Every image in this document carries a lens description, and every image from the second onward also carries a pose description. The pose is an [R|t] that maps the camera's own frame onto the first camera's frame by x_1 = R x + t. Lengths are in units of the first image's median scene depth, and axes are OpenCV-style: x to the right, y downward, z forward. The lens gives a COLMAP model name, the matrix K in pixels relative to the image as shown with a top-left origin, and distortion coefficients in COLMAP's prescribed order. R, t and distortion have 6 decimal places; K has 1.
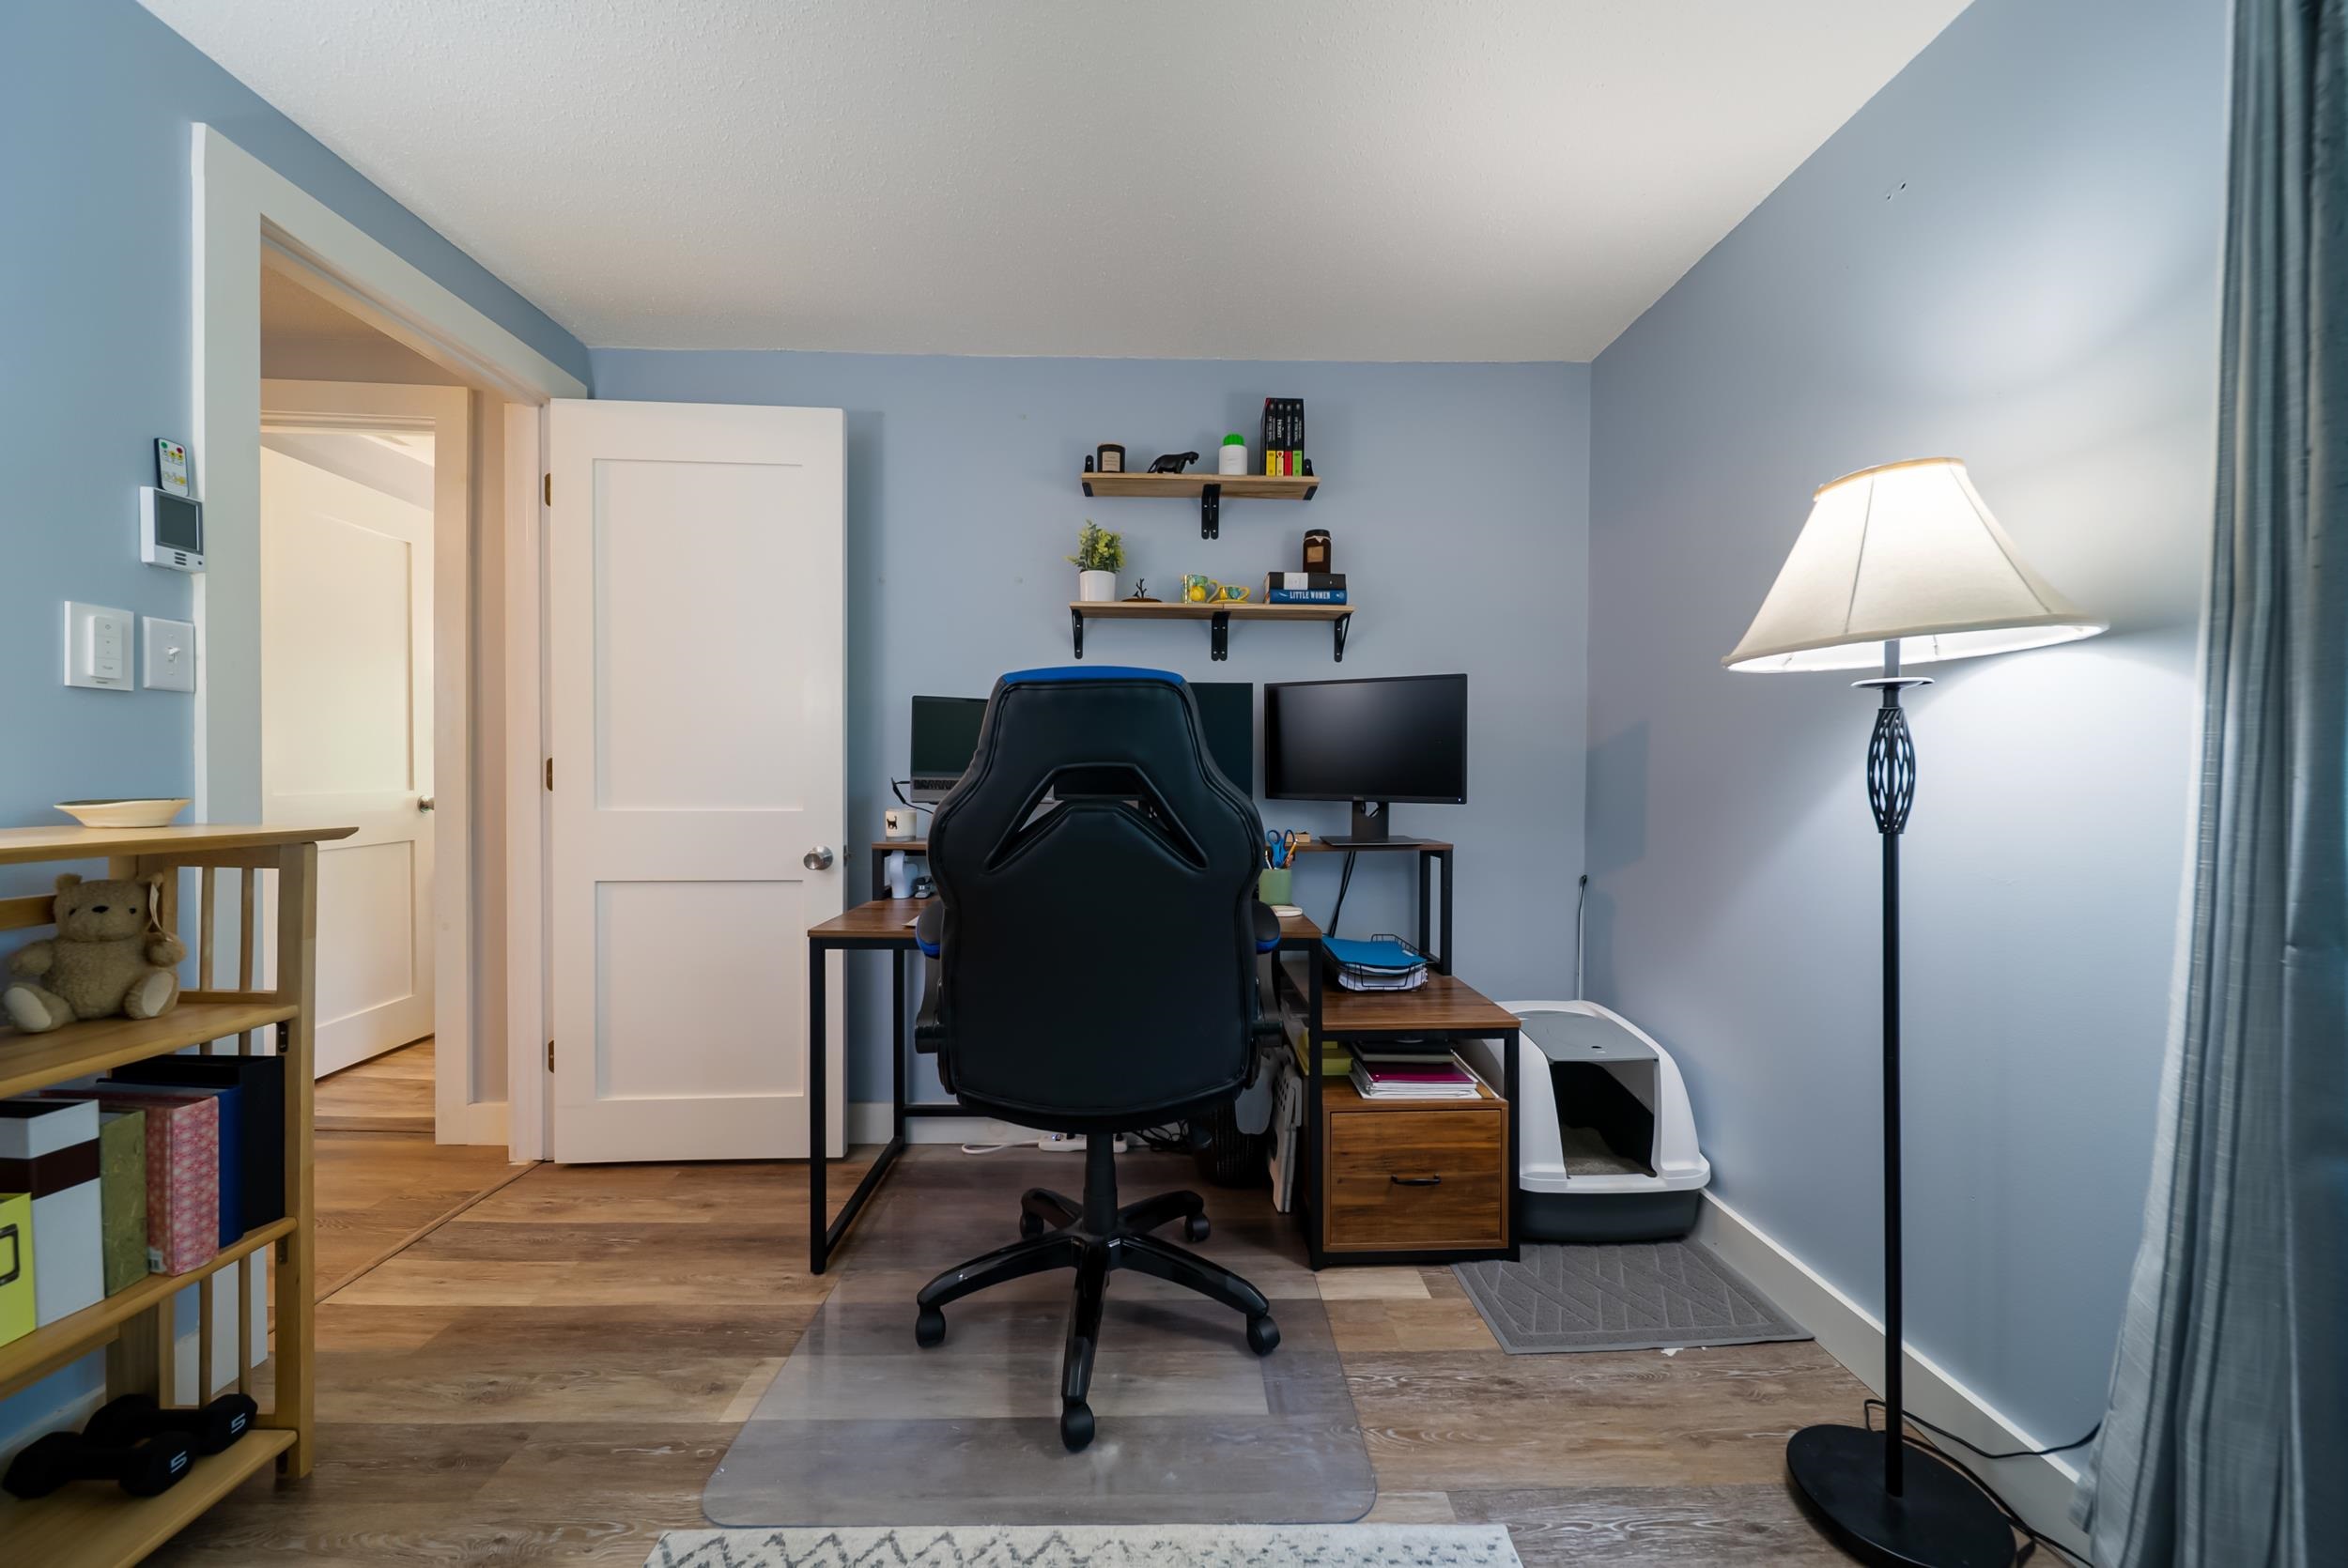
lens RADIAL K [[833.6, 0, 1171.9], [0, 833.6, 785.4], [0, 0, 1]] dist [0.001522, -0.001891]
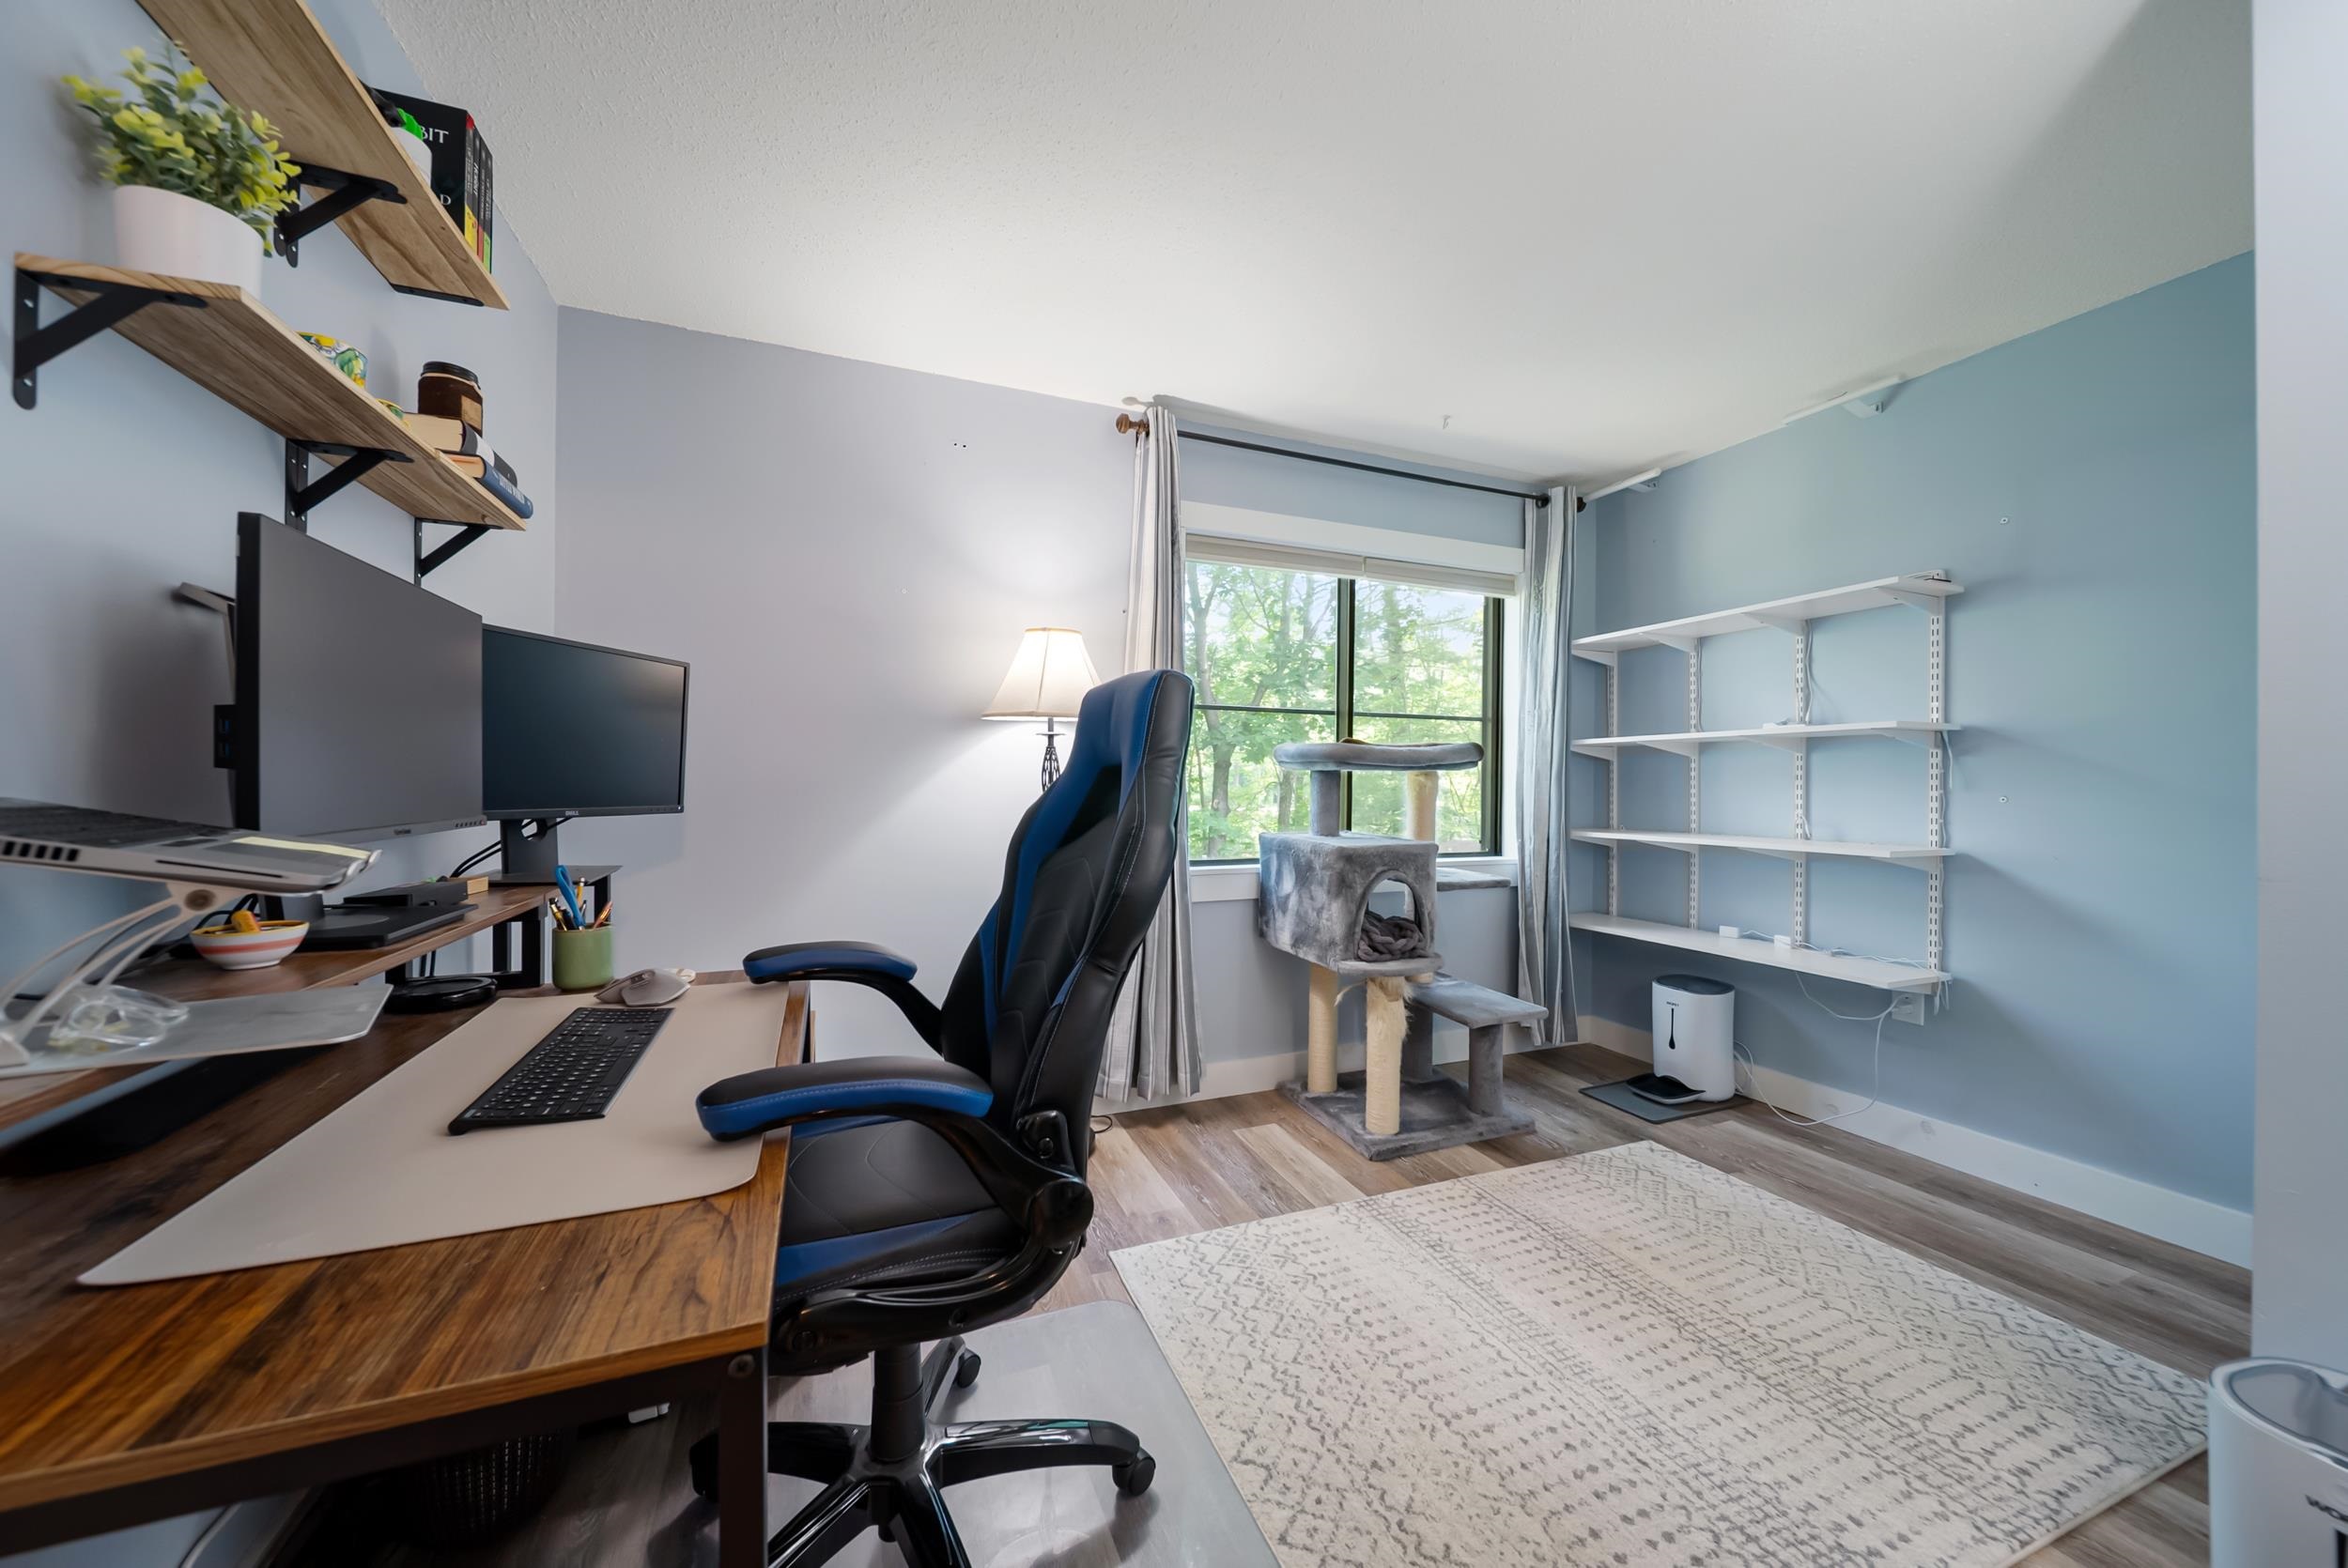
lens RADIAL K [[841.4, 0, 1181.1], [0, 841.4, 790.4], [0, 0, 1]] dist [0.000117, -0.001915]
pose [[-0.356781, -0.016985, 0.934034, -0.748814], [0.005487, 0.999779, 0.020276, -0.016796], [-0.934172, 0.012359, -0.356609, 0.946340]]
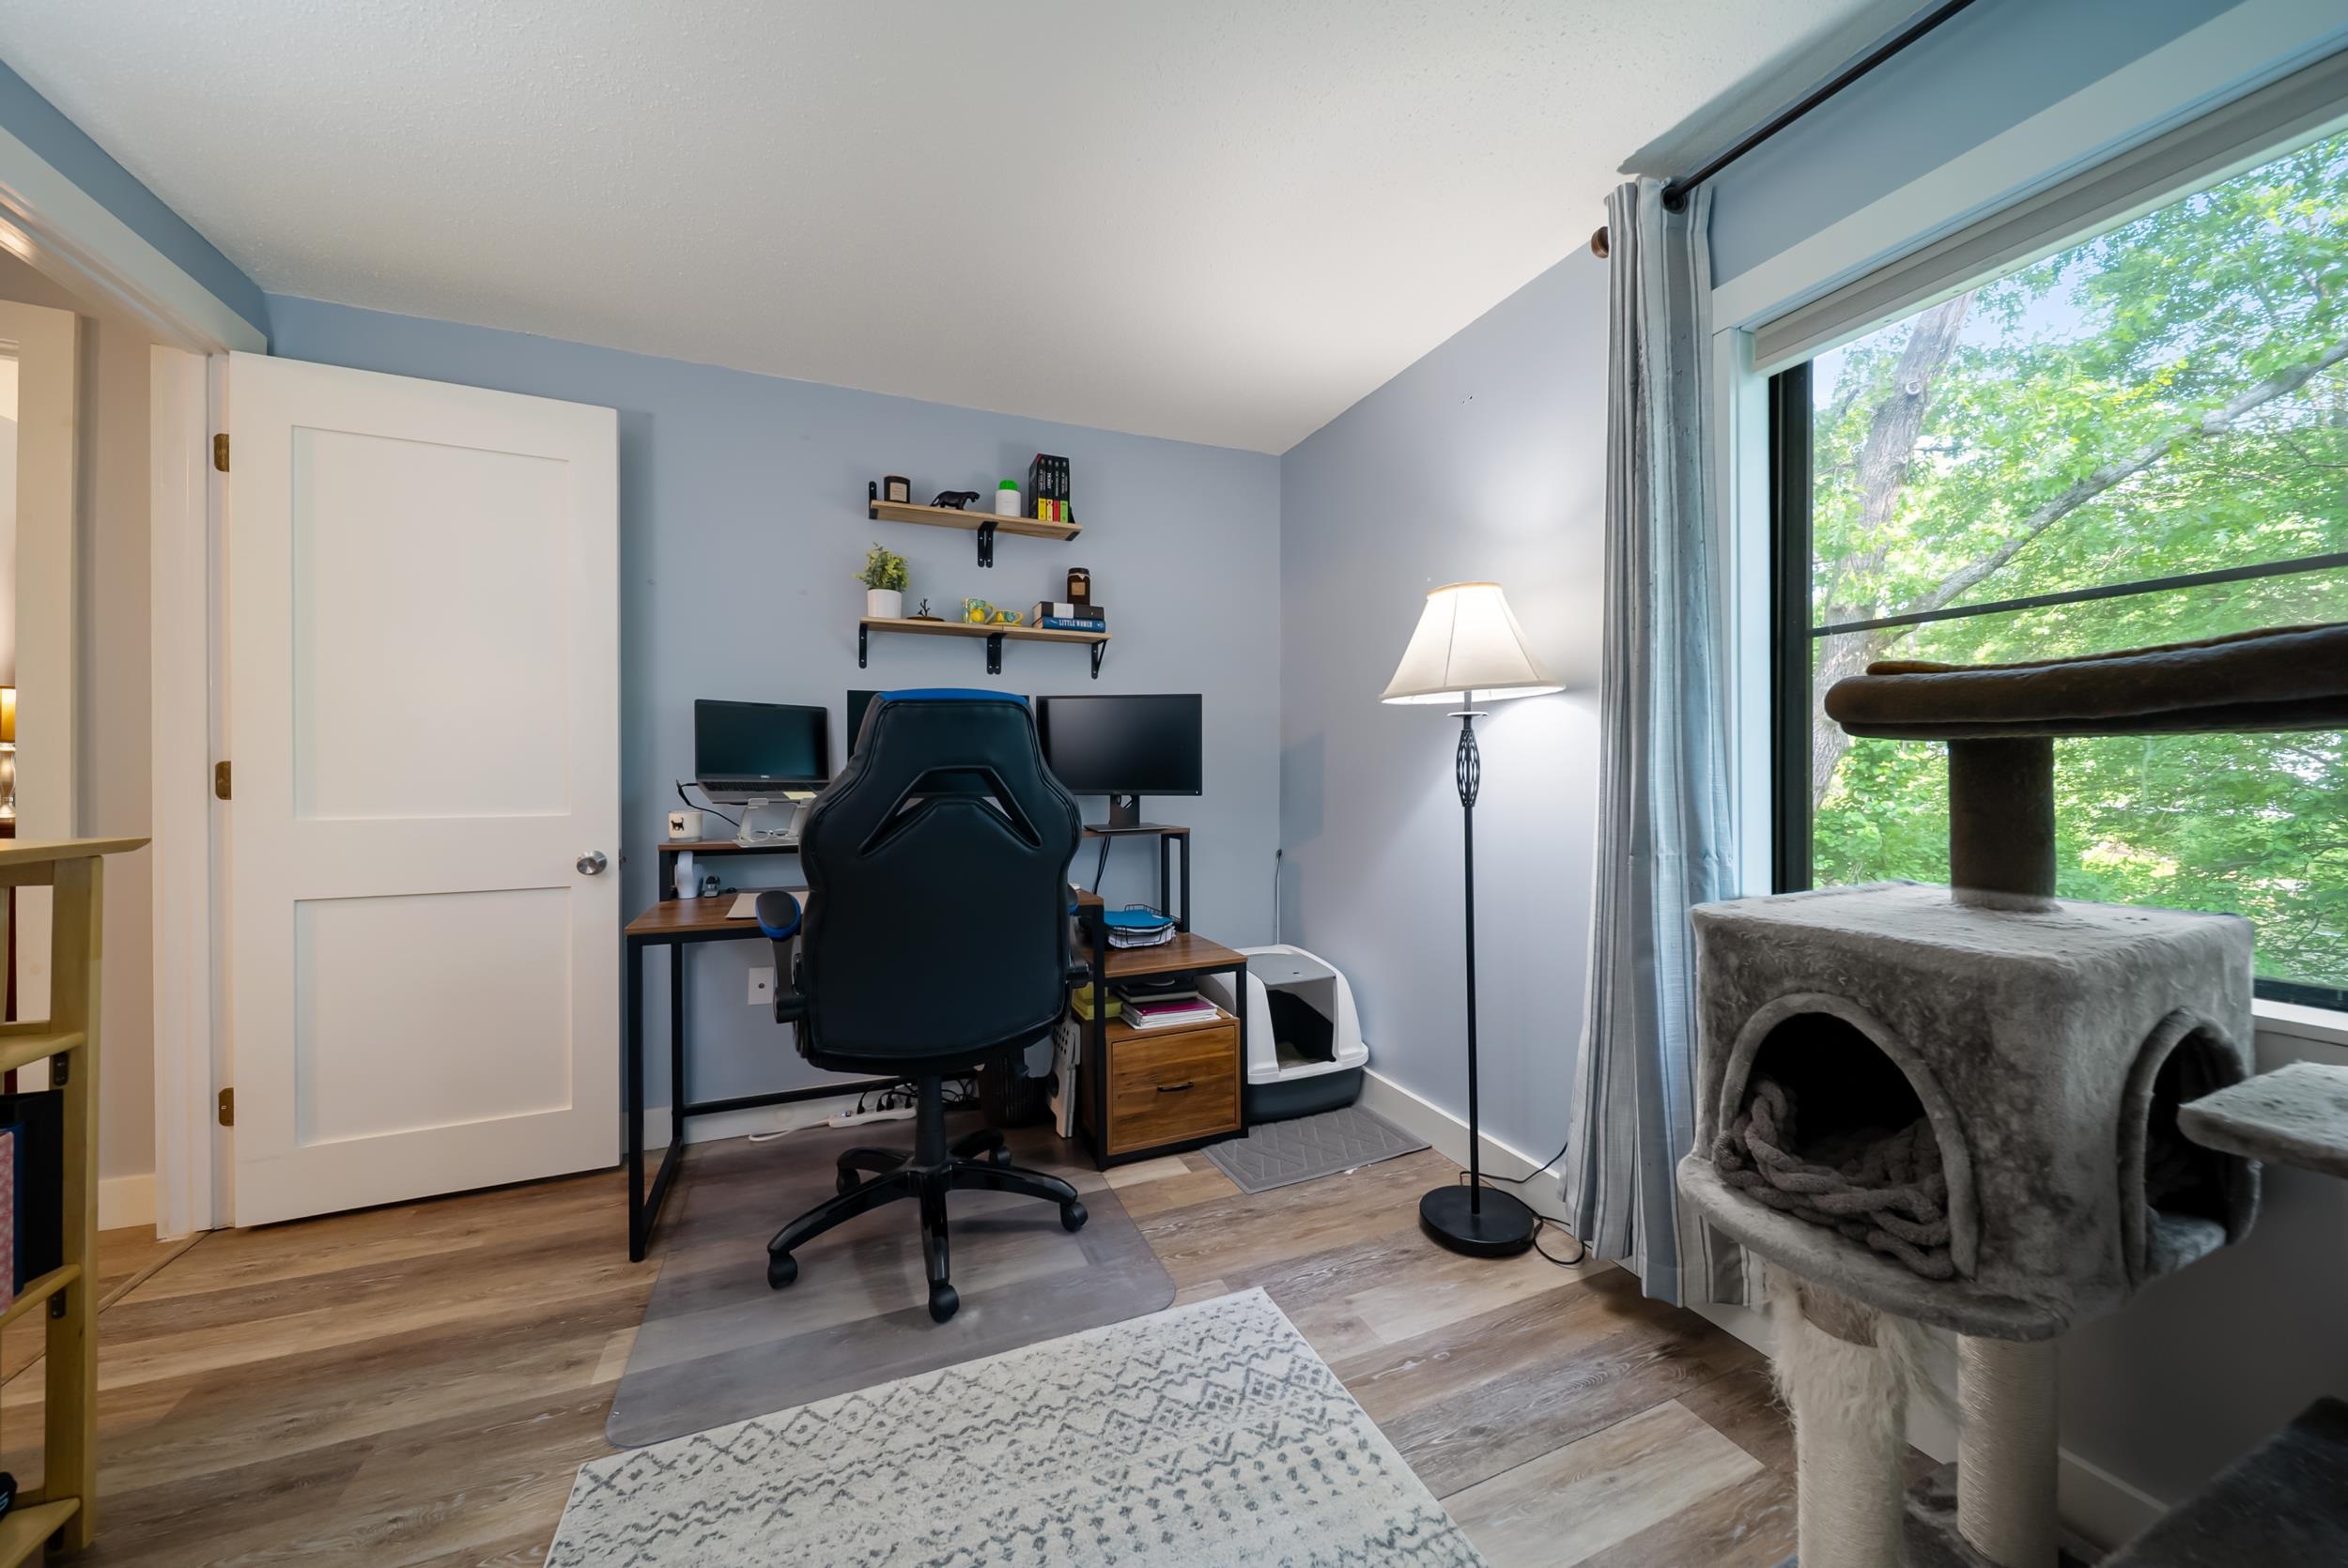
lens RADIAL K [[833.6, 0, 1171.9], [0, 833.6, 785.4], [0, 0, 1]] dist [0.001522, -0.001891]
pose [[0.932620, -0.013269, 0.360616, -0.172345], [0.012676, 0.999912, 0.004010, 0.001134], [-0.360638, 0.000832, 0.932706, -0.202130]]
